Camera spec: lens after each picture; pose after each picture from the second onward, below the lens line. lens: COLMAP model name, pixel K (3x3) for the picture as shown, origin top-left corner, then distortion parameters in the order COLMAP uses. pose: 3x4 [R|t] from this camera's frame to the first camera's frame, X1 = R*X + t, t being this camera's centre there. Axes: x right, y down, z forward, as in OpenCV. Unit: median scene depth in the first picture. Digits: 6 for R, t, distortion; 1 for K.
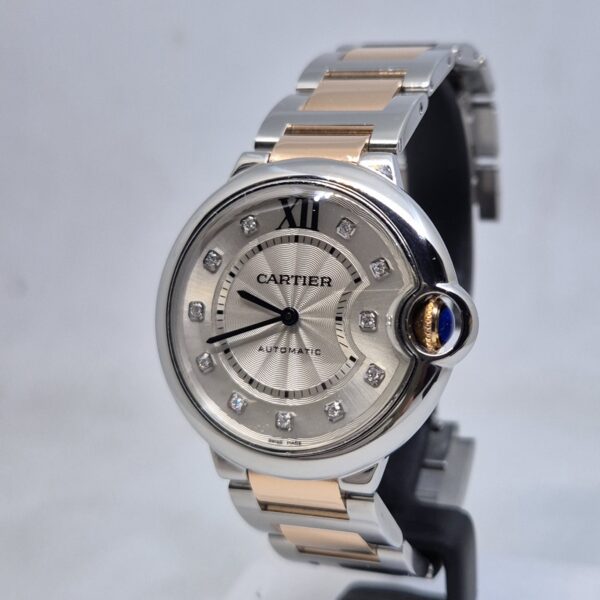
lens RADIAL K [[1404.7, 0, 301.9], [0, 1404.7, 298.6], [0, 0, 1]] dist [0.292596, 0.000000]
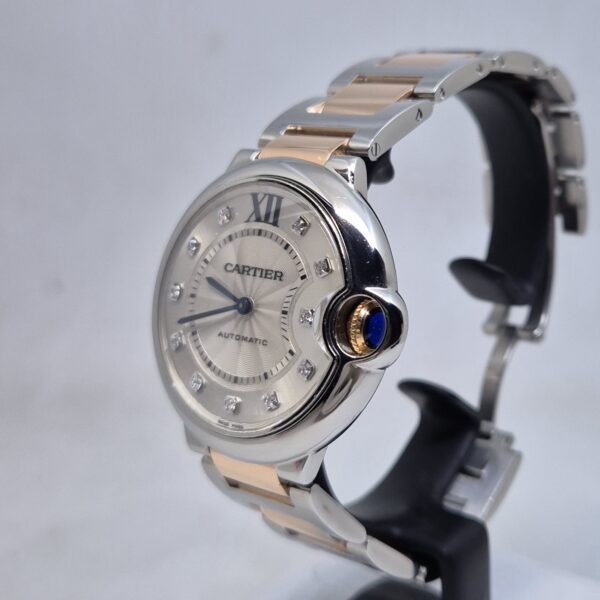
lens RADIAL K [[1404.7, 0, 302.7], [0, 1404.7, 296.2], [0, 0, 1]] dist [0.292596, 0.000000]
pose [[0.954209, 0.094523, -0.283816, 0.325389], [-0.092845, 0.995492, 0.019393, -0.018526], [0.284369, 0.007846, 0.958683, 0.009574]]
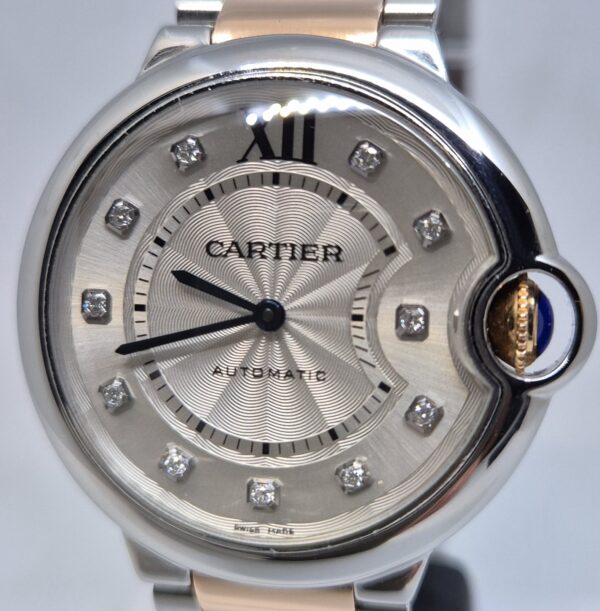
lens RADIAL K [[1430.5, 0, 292.7], [0, 1430.5, 313.4], [0, 0, 1]] dist [0.292596, 0.000000]
pose [[0.986149, -0.030735, 0.162988, -0.093632], [0.018906, 0.997106, 0.073638, -0.030539], [-0.164780, -0.069536, 0.983876, 0.417437]]
